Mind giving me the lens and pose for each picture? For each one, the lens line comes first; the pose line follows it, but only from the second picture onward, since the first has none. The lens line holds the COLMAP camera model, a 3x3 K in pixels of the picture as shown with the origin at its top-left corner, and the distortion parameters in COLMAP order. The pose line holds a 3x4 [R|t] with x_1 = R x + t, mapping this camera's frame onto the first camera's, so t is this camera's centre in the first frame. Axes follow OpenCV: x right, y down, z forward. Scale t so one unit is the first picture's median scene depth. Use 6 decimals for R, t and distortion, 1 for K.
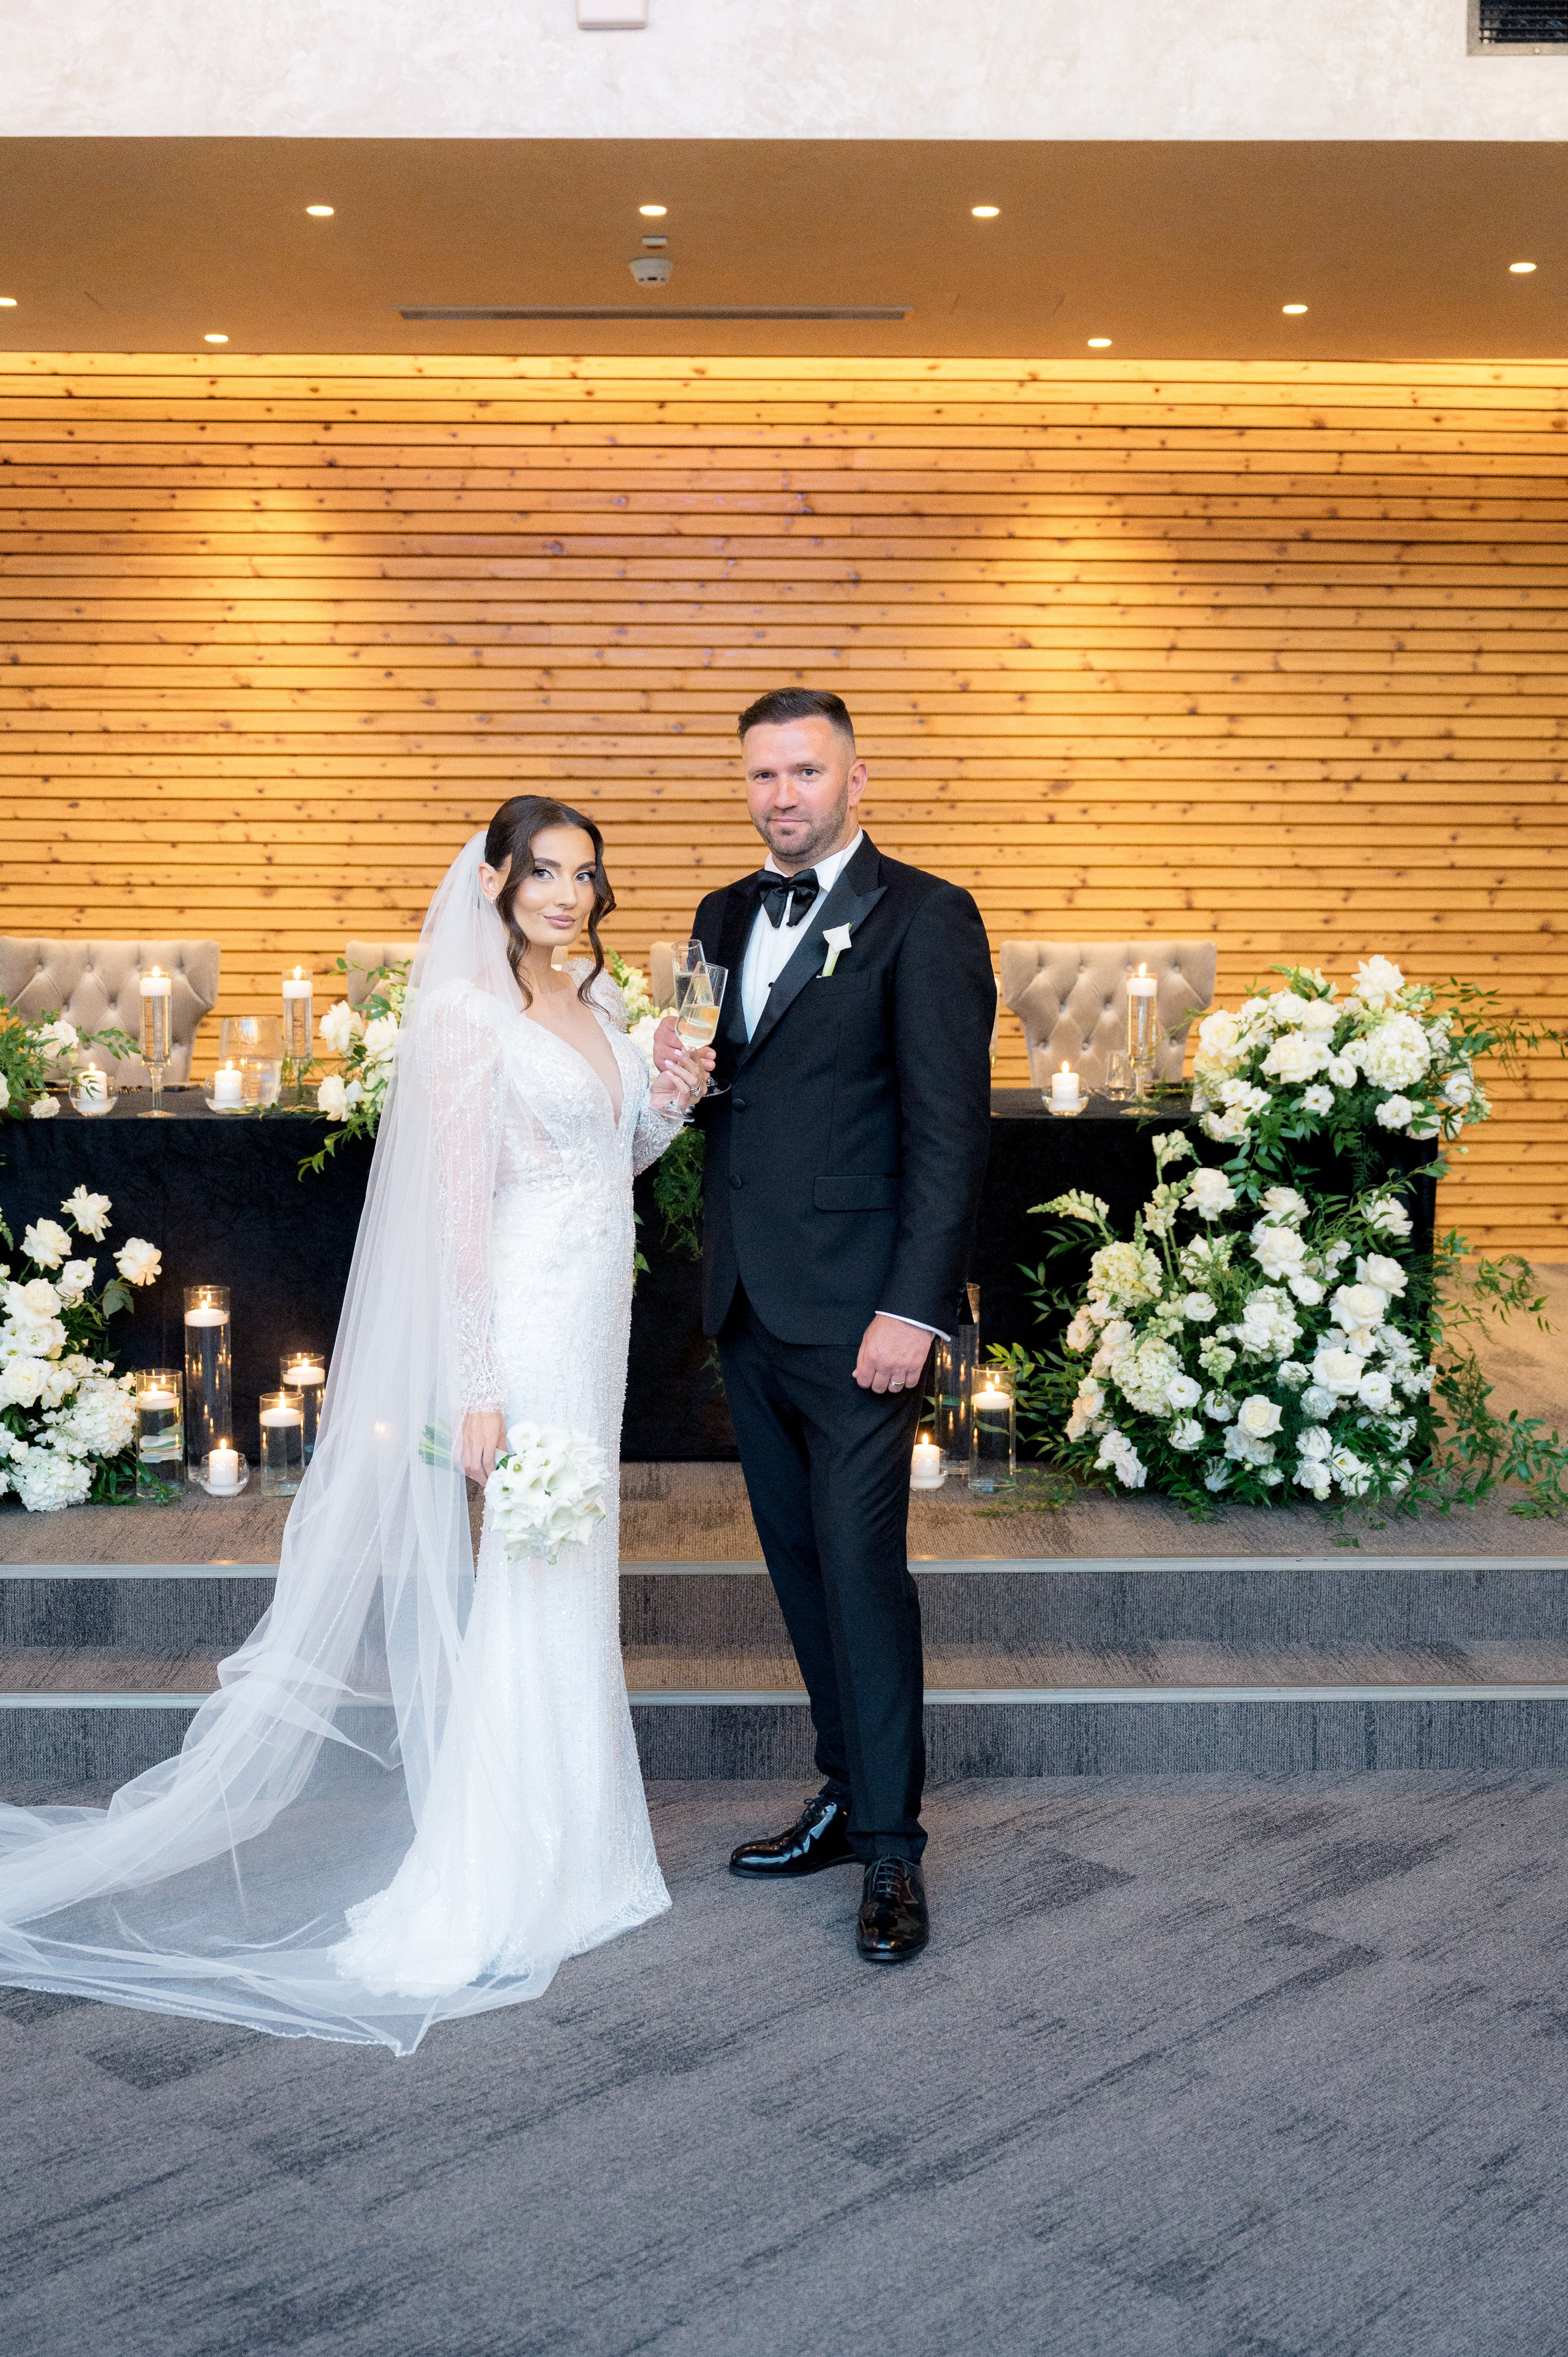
lens RADIAL K [[2706.0, 0, 826.9], [0, 2706.0, 1163.6], [0, 0, 1]] dist [0.006043, 0.000000]
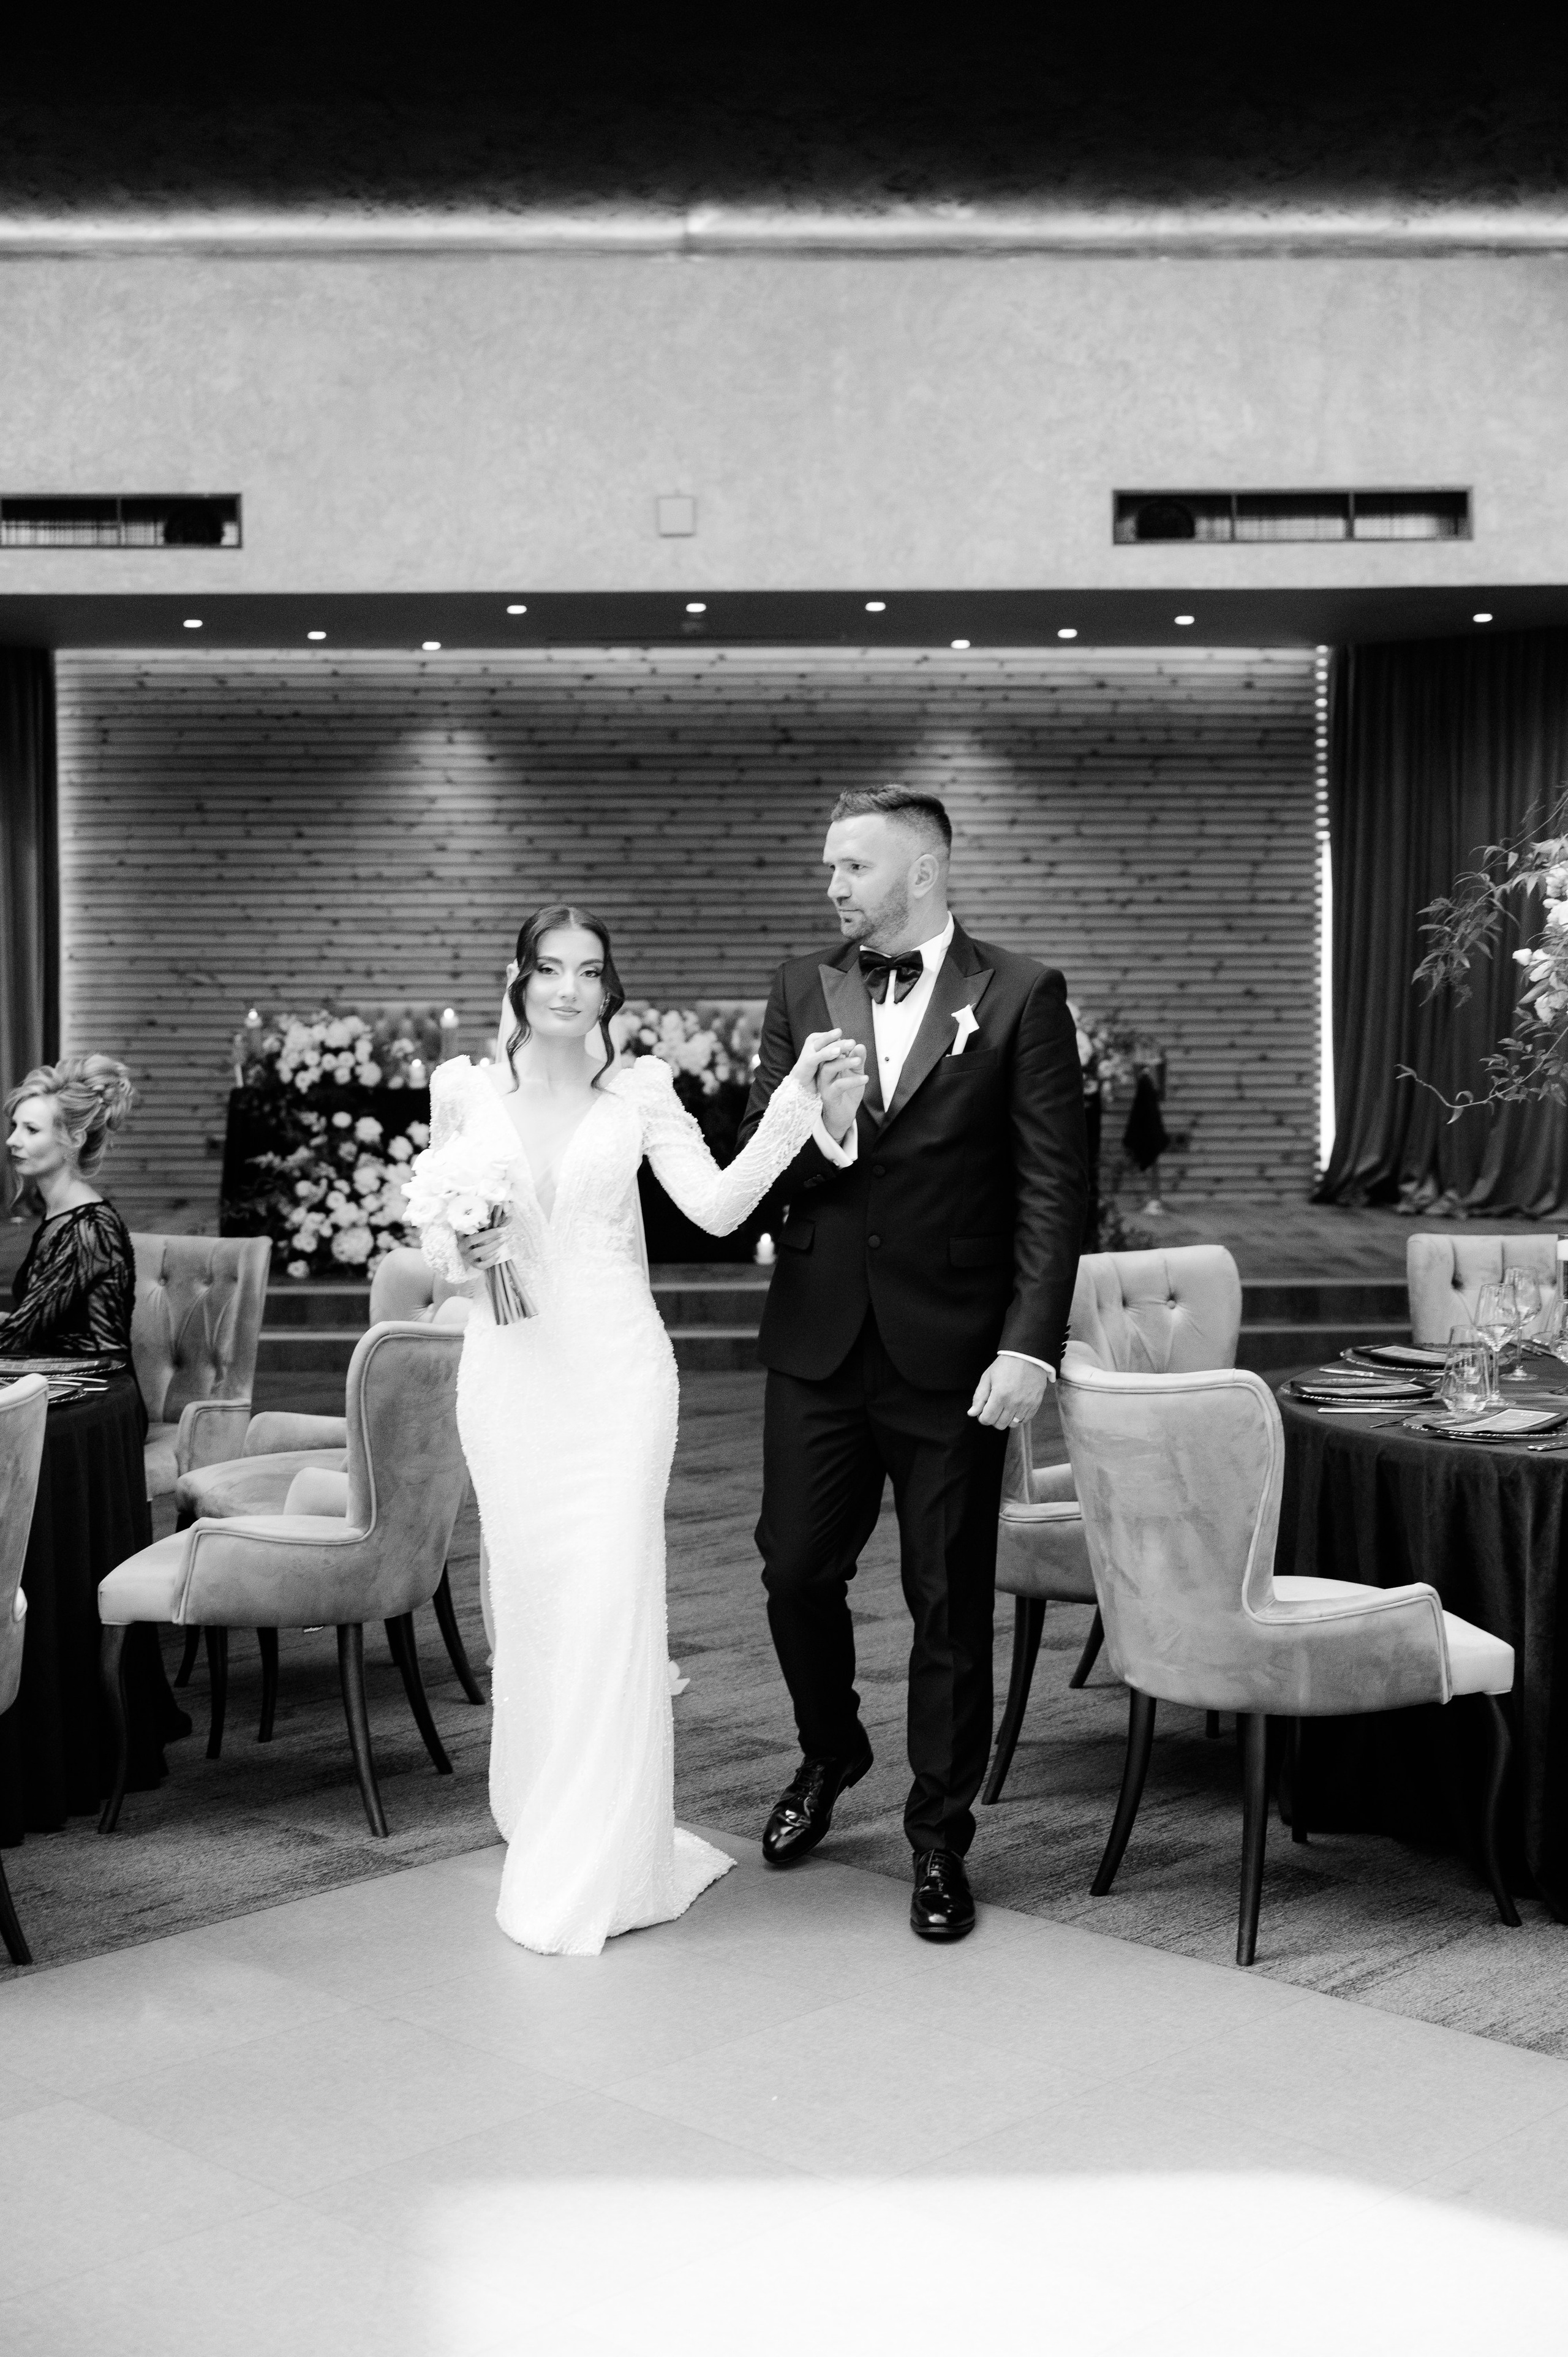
lens RADIAL K [[3386.0, 0, 912.5], [0, 3386.0, 1141.6], [0, 0, 1]] dist [-0.003969, 0.000000]
pose [[0.999914, -0.008227, 0.010184, 0.057049], [0.008747, 0.998604, -0.052092, 0.134862], [-0.009741, 0.052176, 0.998590, -1.291910]]
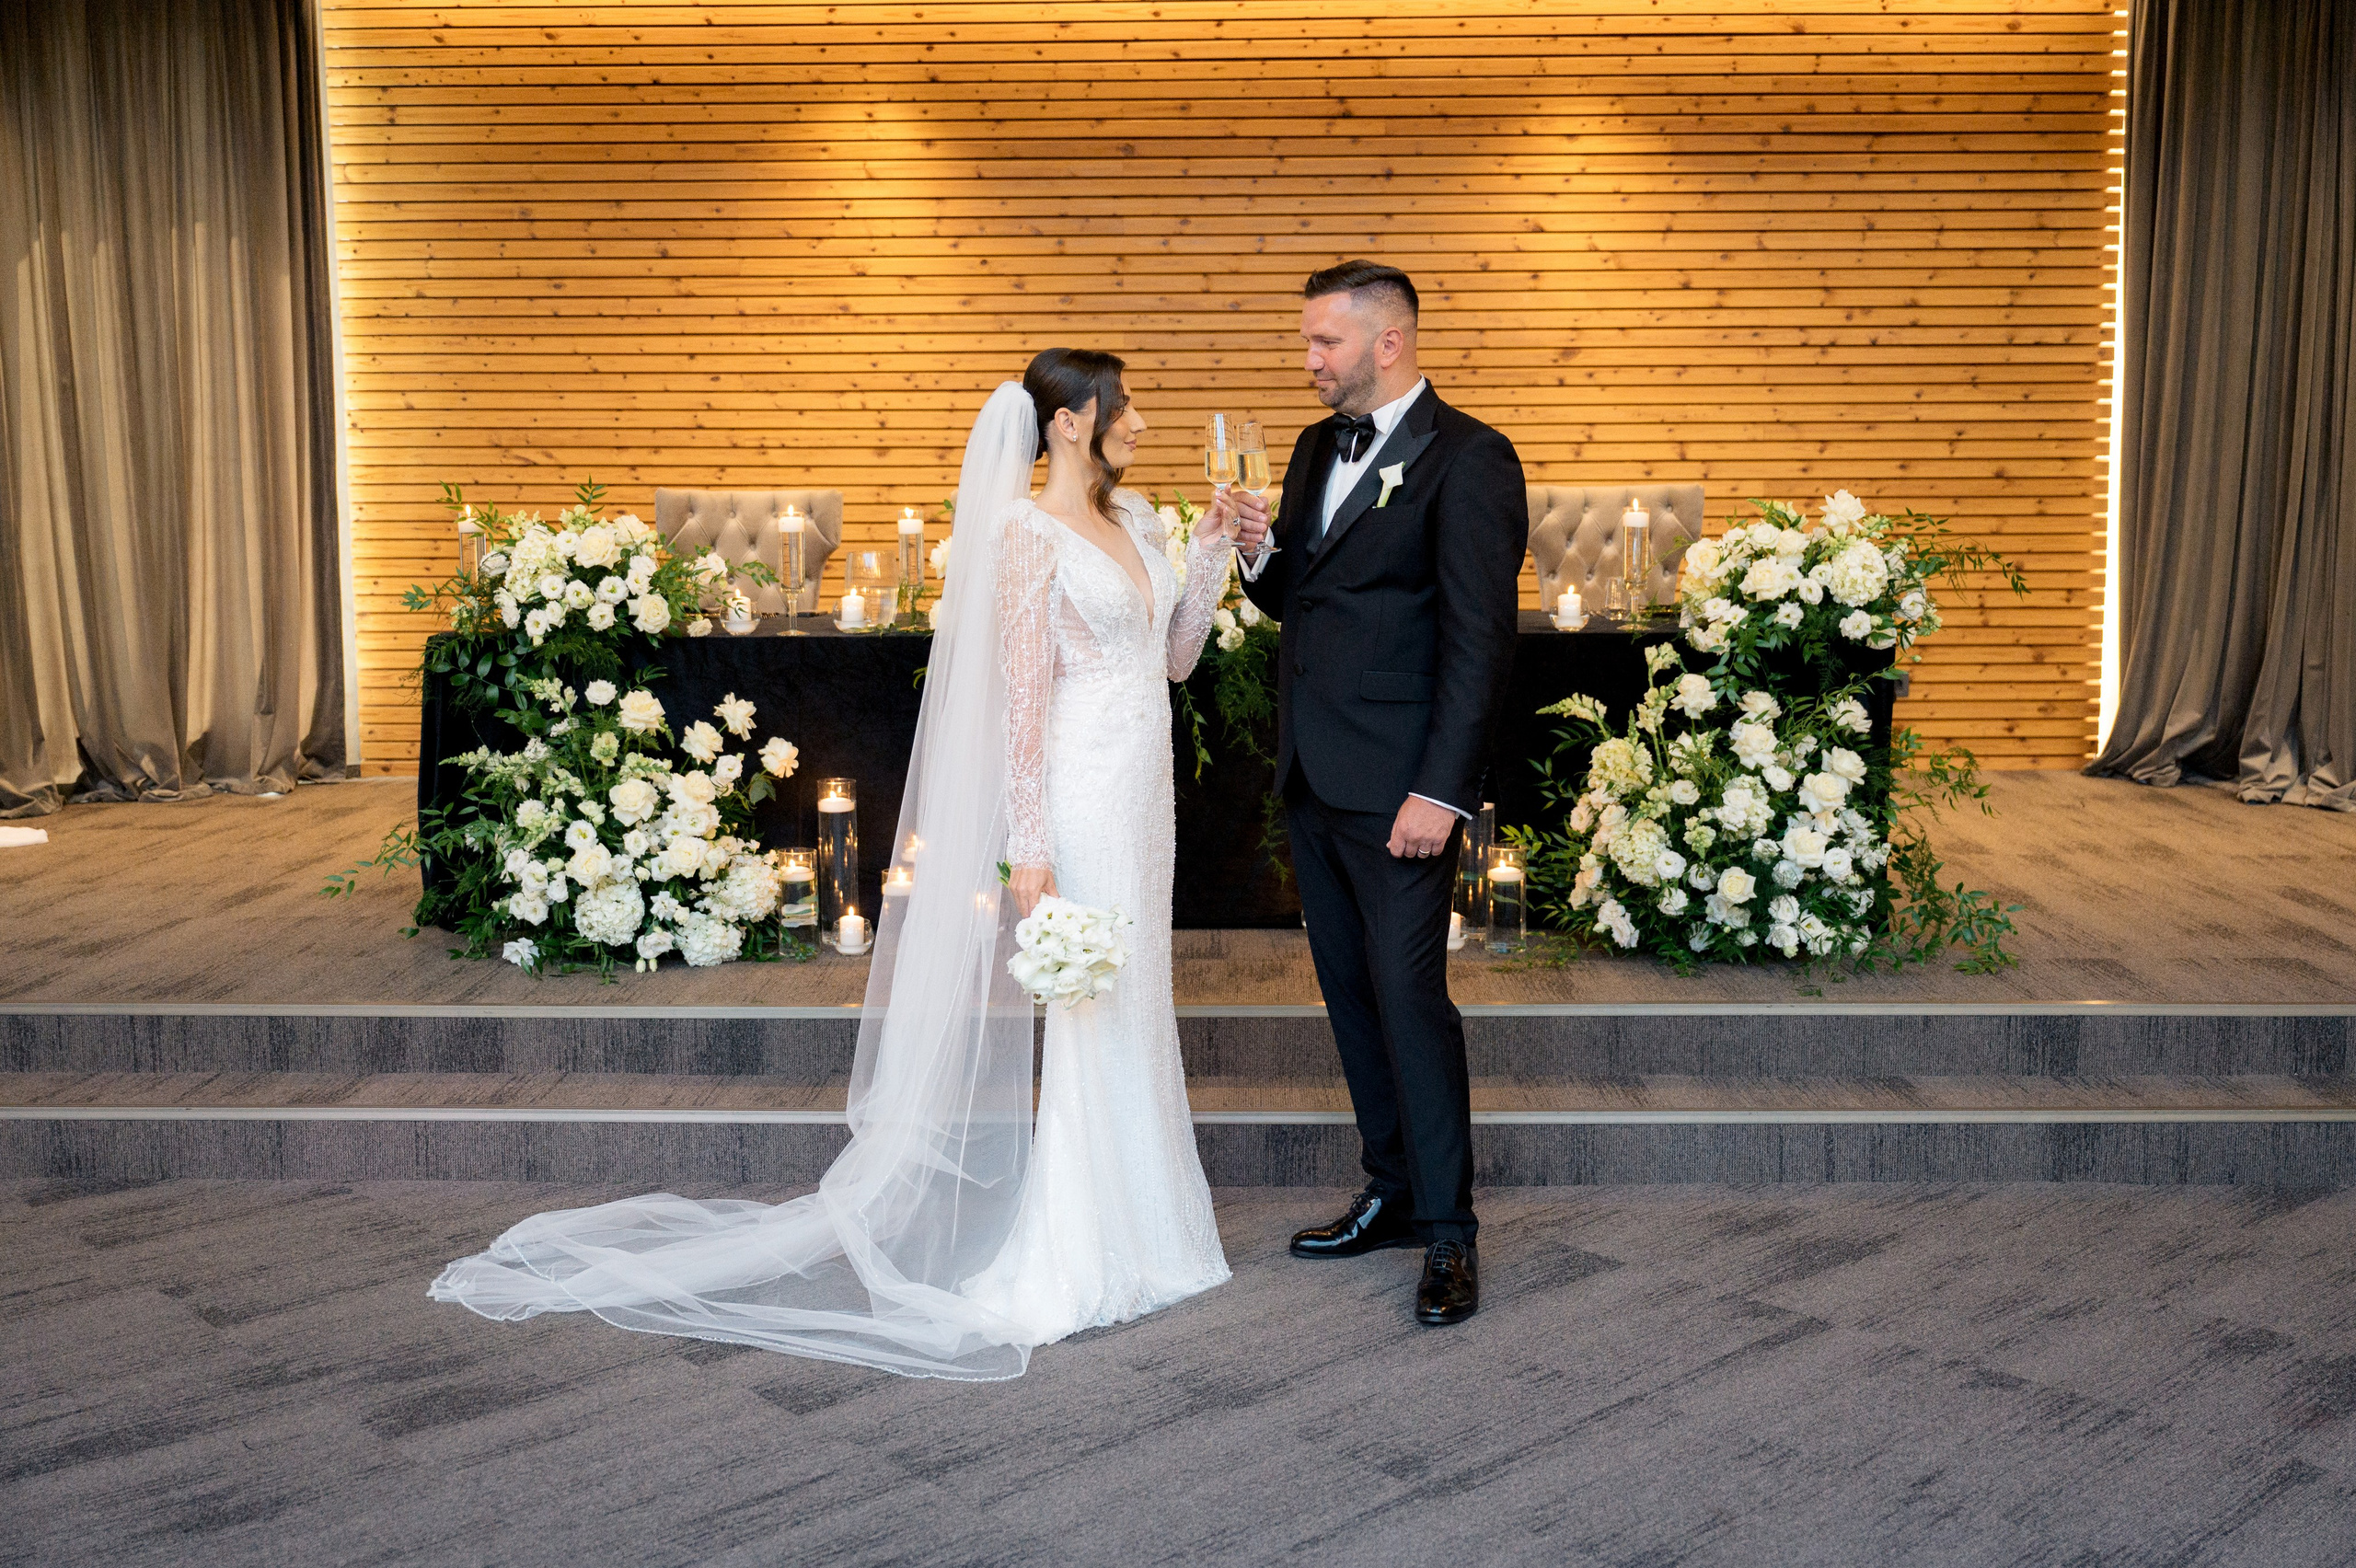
lens RADIAL K [[2417.4, 0, 1251.6], [0, 2417.4, 765.9], [0, 0, 1]] dist [0.007778, 0.000000]
pose [[0.998808, -0.002471, -0.048756, 0.002321], [0.003525, 0.999762, 0.021539, 0.015382], [0.048691, -0.021685, 0.998578, -0.036438]]
